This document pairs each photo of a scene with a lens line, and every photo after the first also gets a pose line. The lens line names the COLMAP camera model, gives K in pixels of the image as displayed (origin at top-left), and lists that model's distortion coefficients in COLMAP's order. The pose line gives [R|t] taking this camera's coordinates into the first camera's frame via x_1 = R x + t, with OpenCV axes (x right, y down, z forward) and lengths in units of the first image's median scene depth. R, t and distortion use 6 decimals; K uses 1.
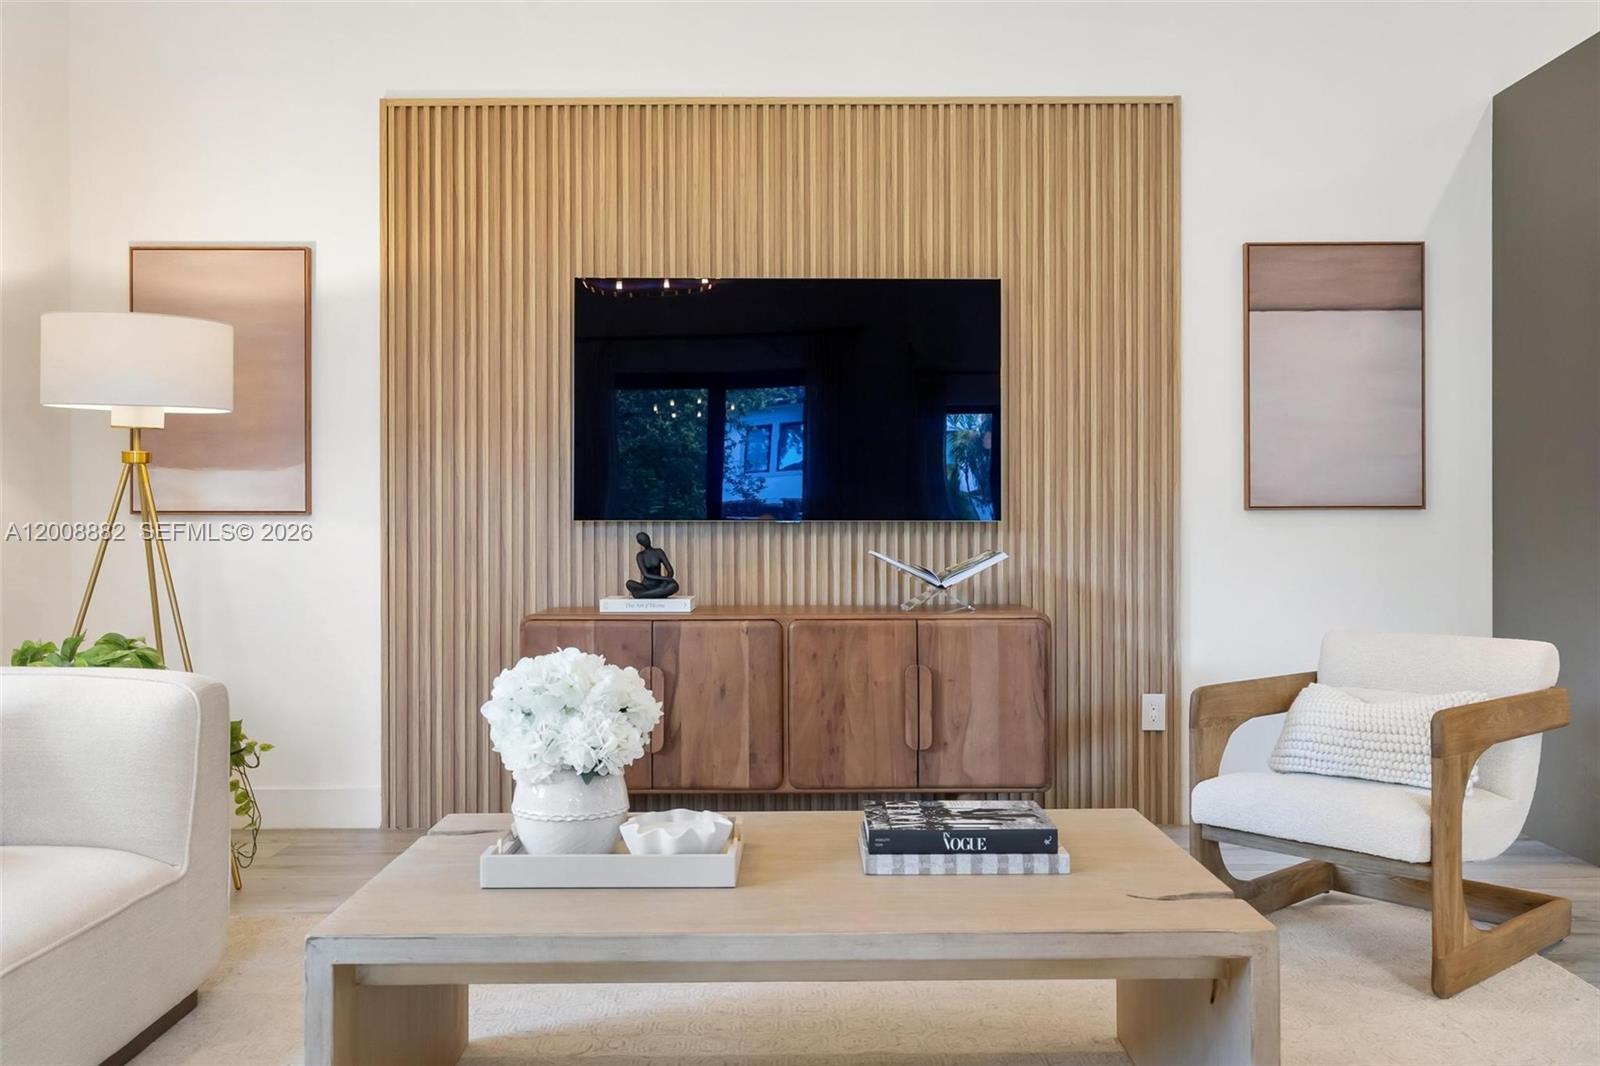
lens RADIAL K [[1337.9, 0, 800.0], [0, 1337.9, 533.0], [0, 0, 1]] dist [-0.000976, -0.002114]
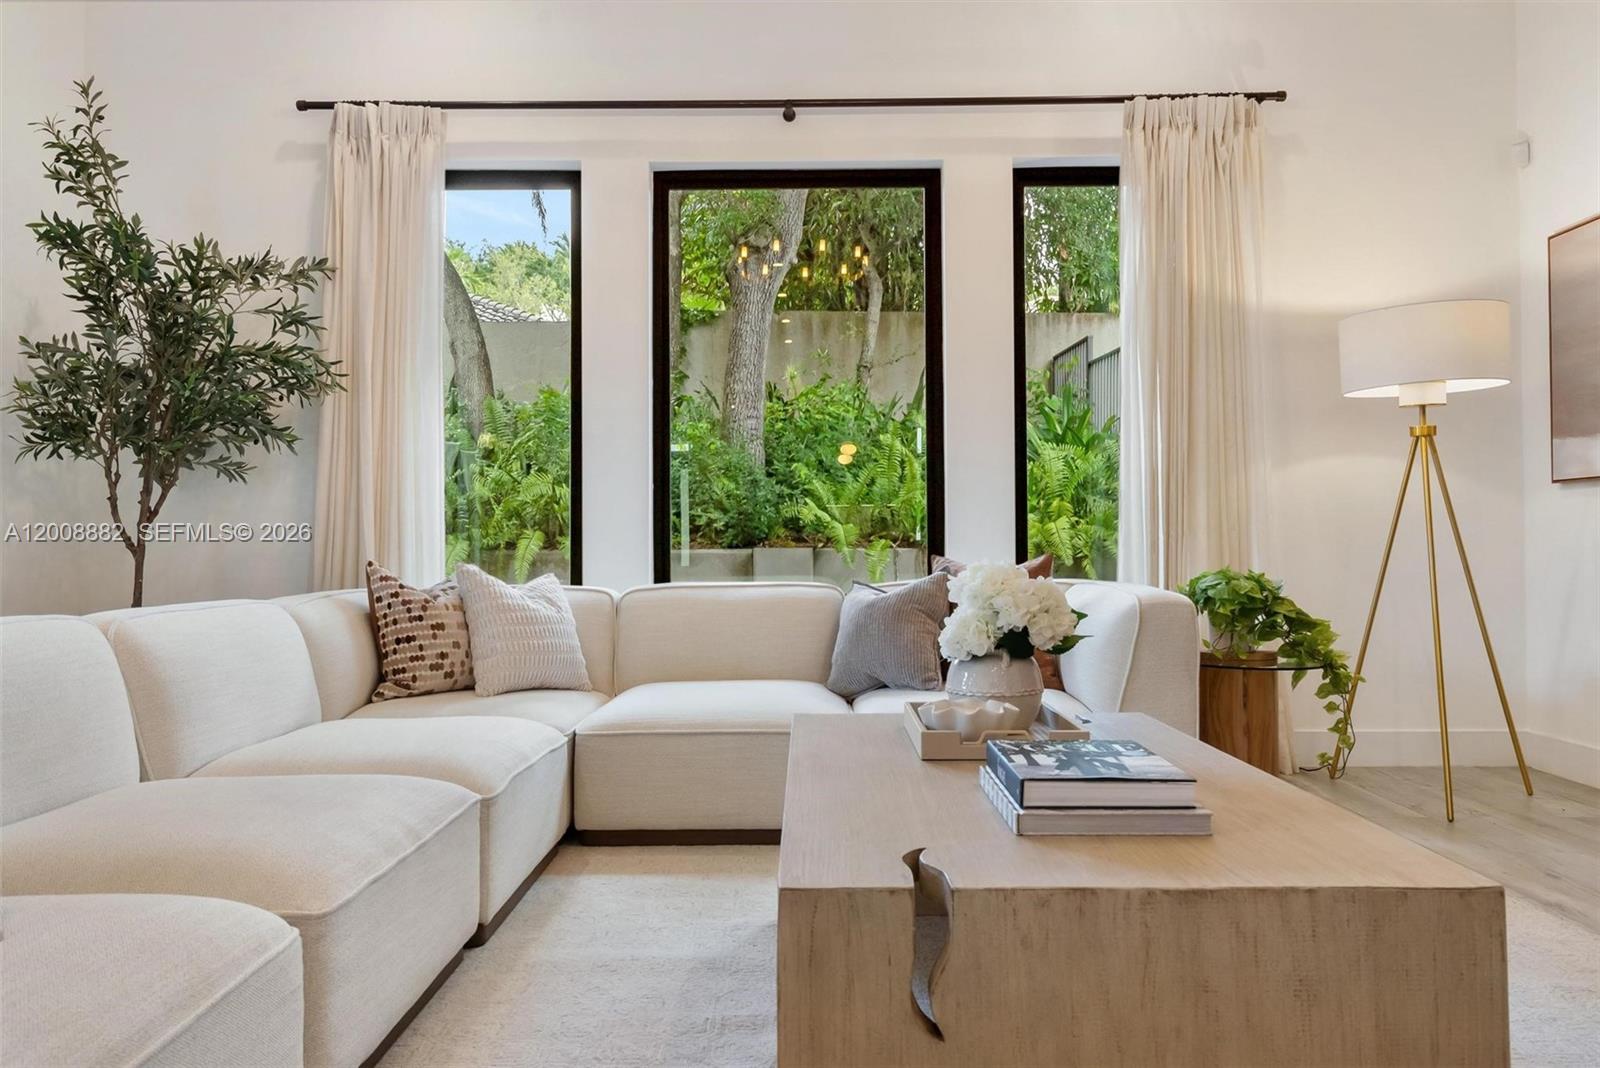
lens RADIAL K [[1124.1, 0, 800.0], [0, 1124.1, 534.0], [0, 0, 1]] dist [0.002031, 0.002403]
pose [[-0.021223, -0.012291, -0.999699, 0.419762], [0.002531, 0.999921, -0.012348, 0.036040], [0.999772, -0.002792, -0.021191, 0.408382]]
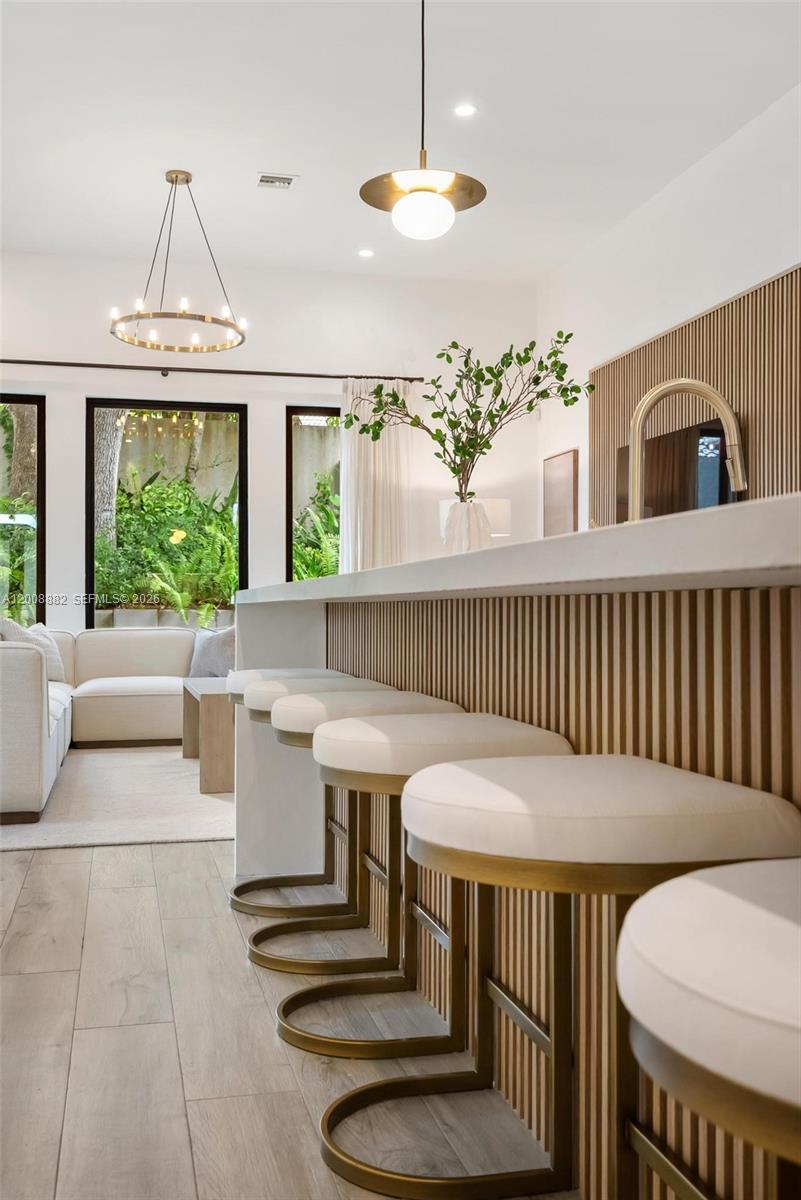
lens RADIAL K [[1184.7, 0, 400.5], [0, 1184.7, 600.0], [0, 0, 1]] dist [-0.001948, -0.001941]
pose [[0.223753, -0.006822, -0.974622, 1.348538], [-0.002175, 0.999970, -0.007498, 0.034145], [0.974643, 0.003797, 0.223732, 0.325910]]
